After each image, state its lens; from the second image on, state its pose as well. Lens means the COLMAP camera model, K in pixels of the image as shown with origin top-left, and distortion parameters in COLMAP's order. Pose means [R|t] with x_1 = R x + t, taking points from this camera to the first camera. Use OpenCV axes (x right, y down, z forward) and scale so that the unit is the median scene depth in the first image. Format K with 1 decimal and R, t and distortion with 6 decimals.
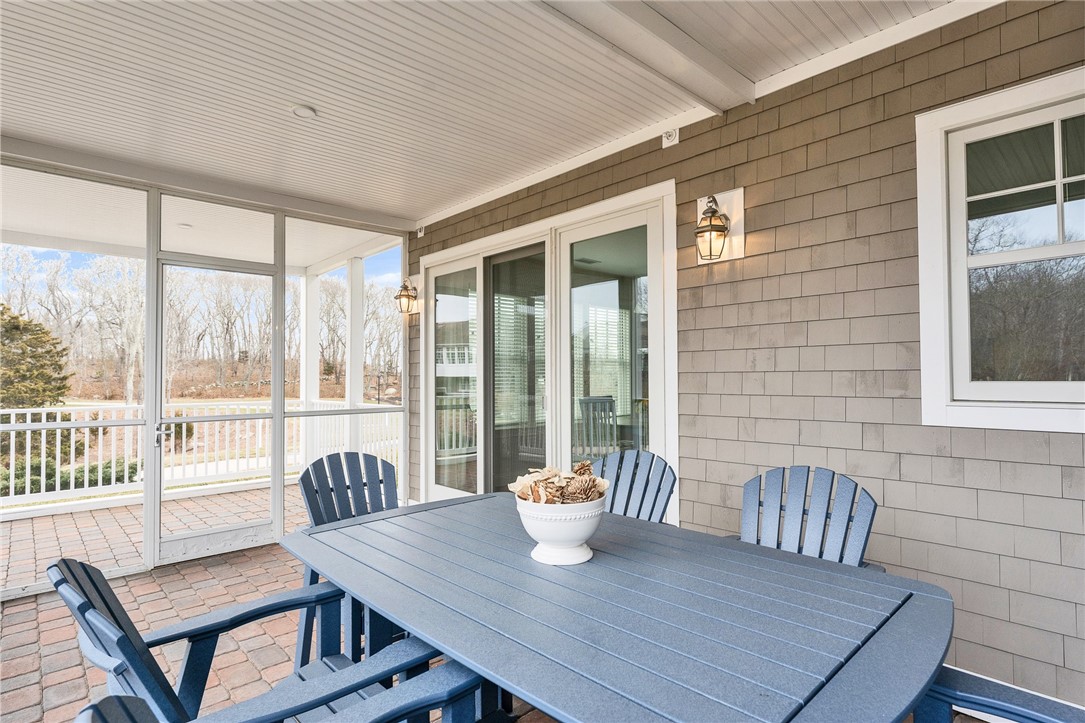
lens RADIAL K [[547.5, 0, 542.5], [0, 547.5, 361.5], [0, 0, 1]] dist [0.004648, 0.000587]
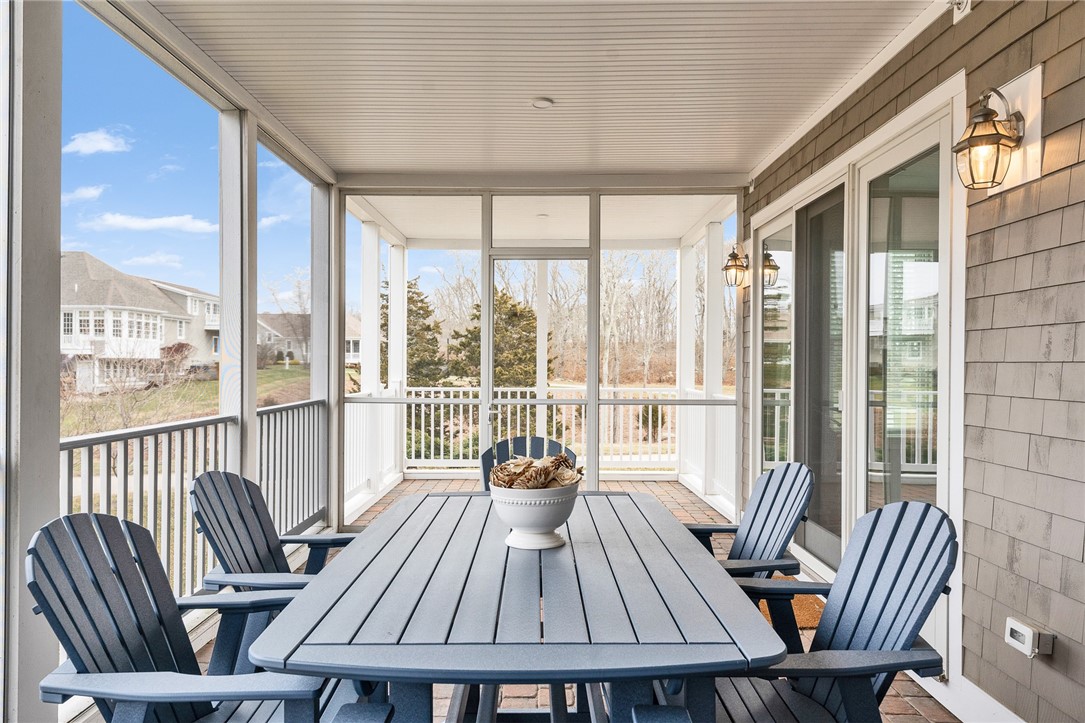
lens RADIAL K [[700.0, 0, 542.5], [0, 700.0, 361.5], [0, 0, 1]] dist [-0.005005, -0.000089]
pose [[0.733390, 0.010945, -0.679720, 0.330616], [0.007339, 0.999685, 0.024016, -0.003288], [0.679768, -0.022601, 0.733079, 0.022690]]
